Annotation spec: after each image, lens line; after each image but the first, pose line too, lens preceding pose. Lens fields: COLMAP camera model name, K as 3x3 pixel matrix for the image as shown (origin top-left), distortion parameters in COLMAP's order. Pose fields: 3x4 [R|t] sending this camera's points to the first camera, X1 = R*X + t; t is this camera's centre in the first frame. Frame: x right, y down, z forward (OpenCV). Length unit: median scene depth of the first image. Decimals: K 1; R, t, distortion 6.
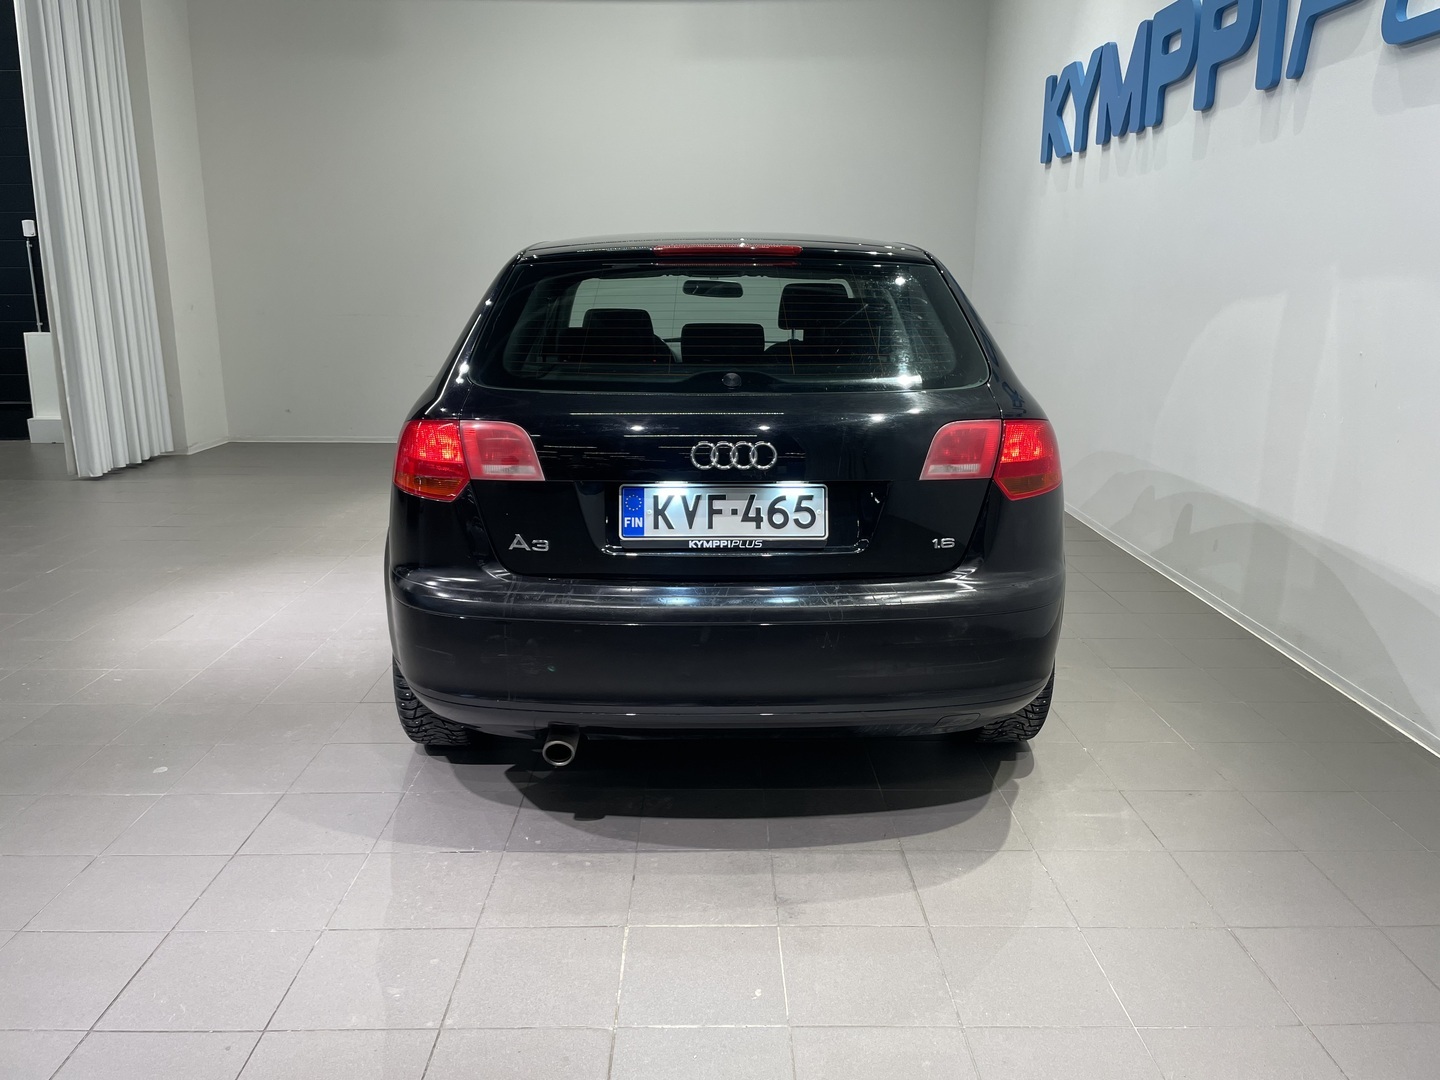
lens RADIAL K [[1090.5, 0, 720.0], [0, 1090.5, 540.0], [0, 0, 1]] dist [0.081371, -0.116854]
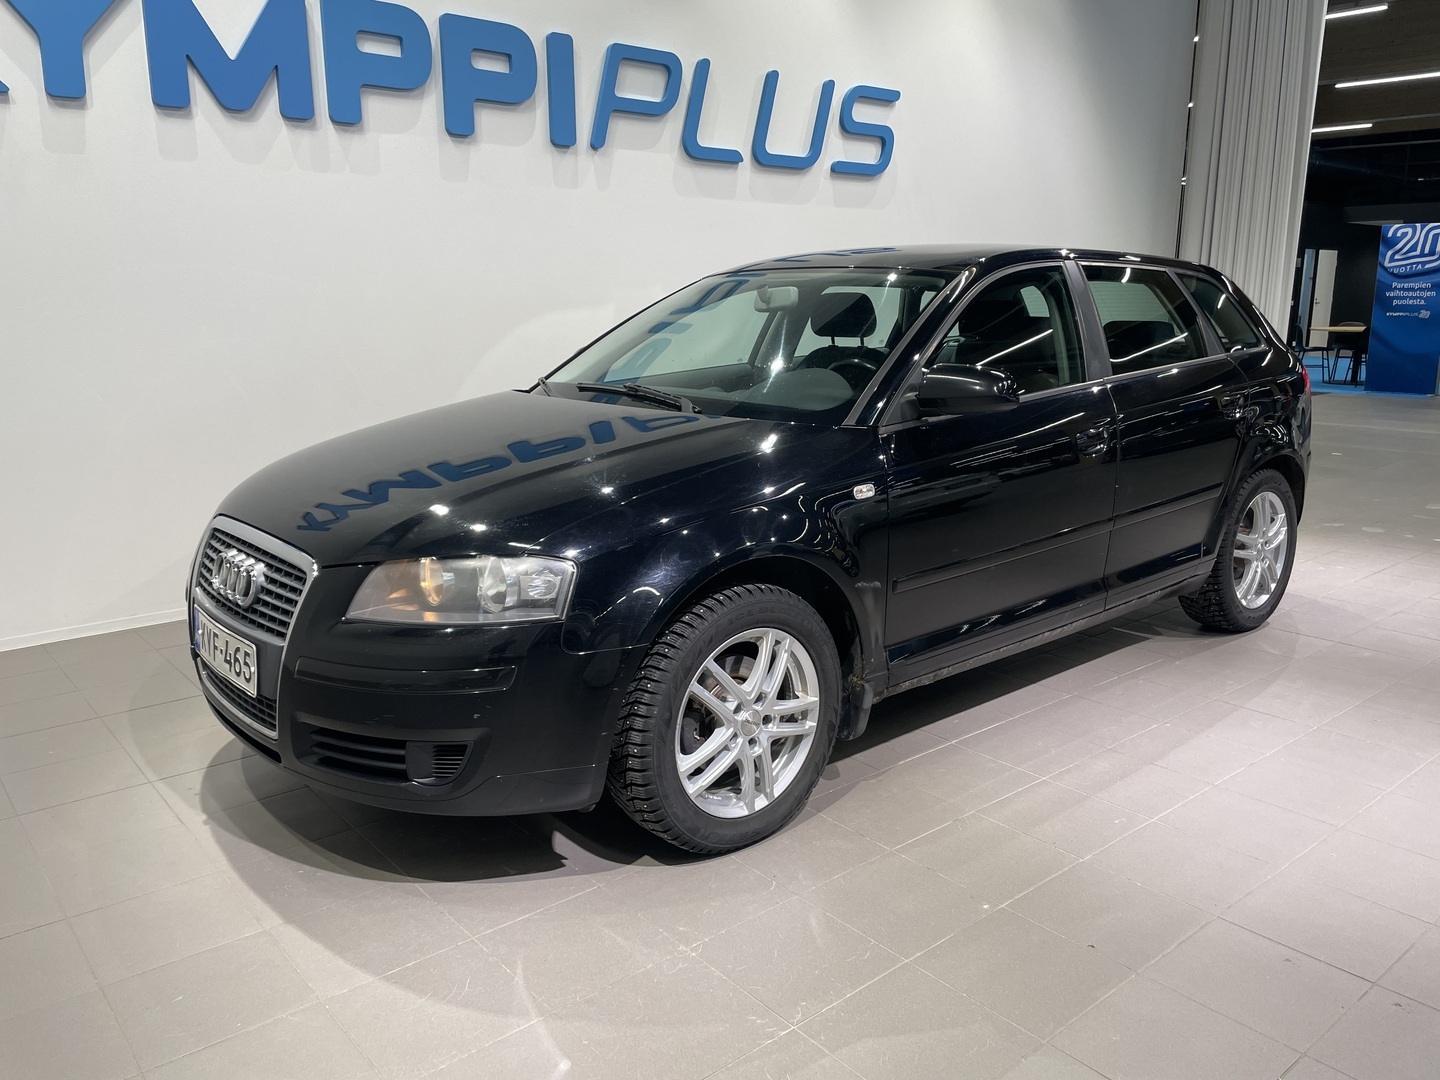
lens RADIAL K [[1090.5, 0, 720.0], [0, 1090.5, 540.0], [0, 0, 1]] dist [0.081371, -0.116854]
pose [[-0.632961, -0.174797, 0.754192, -1.077900], [0.177360, 0.915529, 0.361039, -0.660286], [-0.753594, 0.362287, -0.548493, 2.744787]]
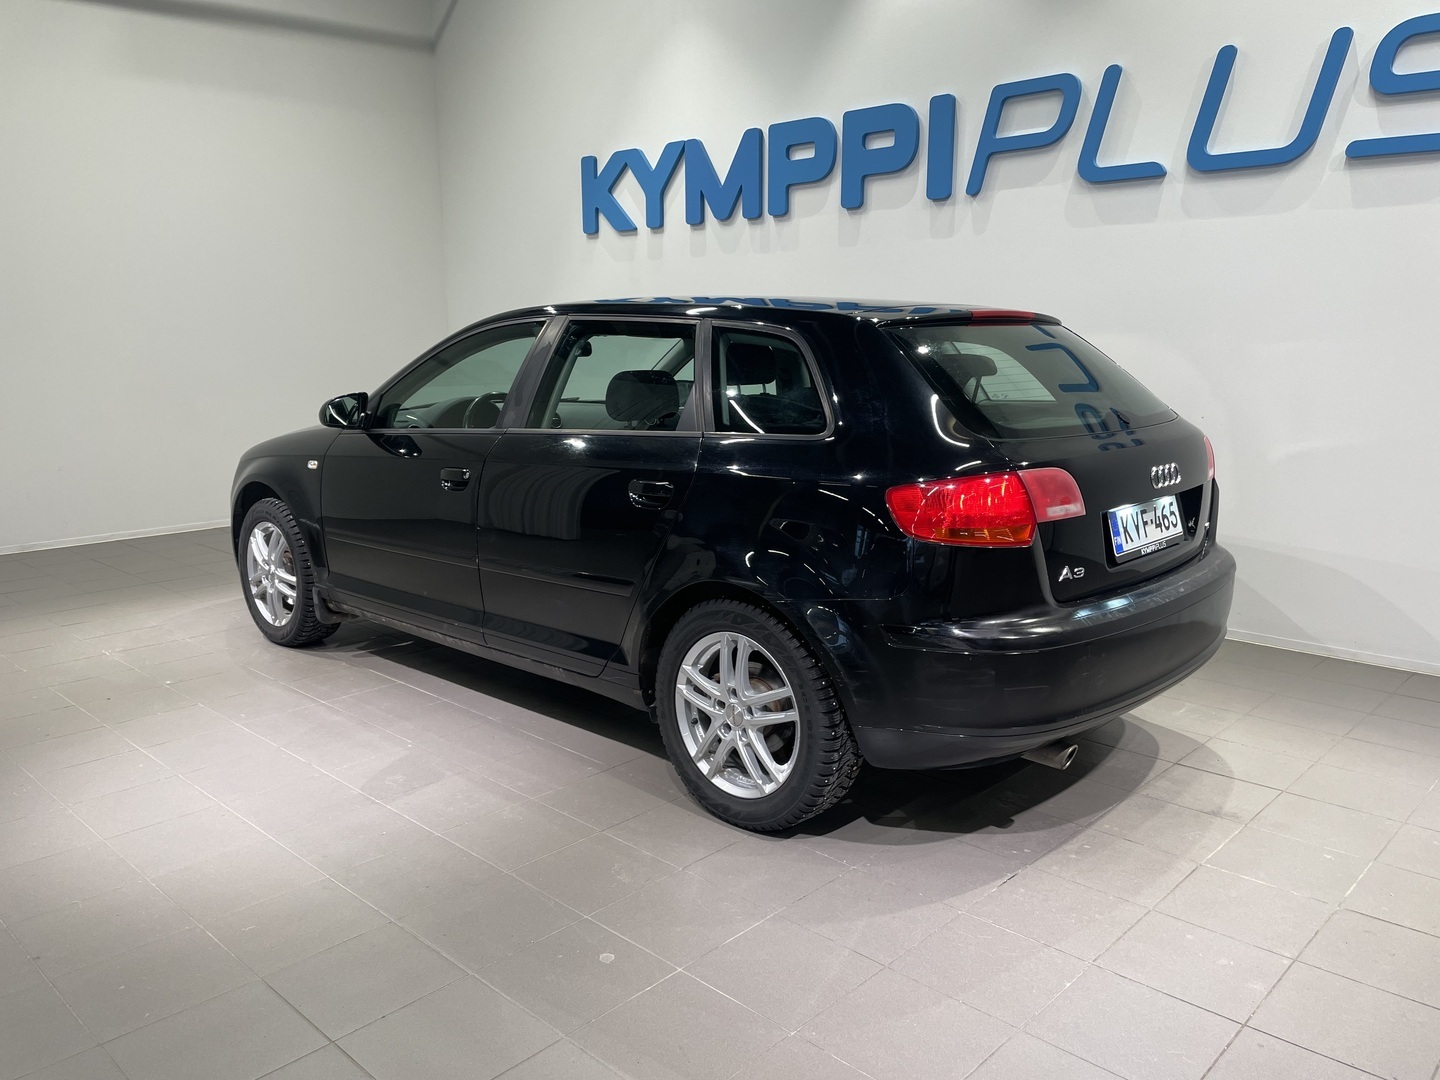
lens RADIAL K [[1090.5, 0, 720.0], [0, 1090.5, 540.0], [0, 0, 1]] dist [0.081371, -0.116854]
pose [[0.697976, -0.135937, 0.703101, -1.126973], [0.168544, 0.985421, 0.023205, -0.108272], [-0.696005, 0.102307, 0.710711, 0.409466]]
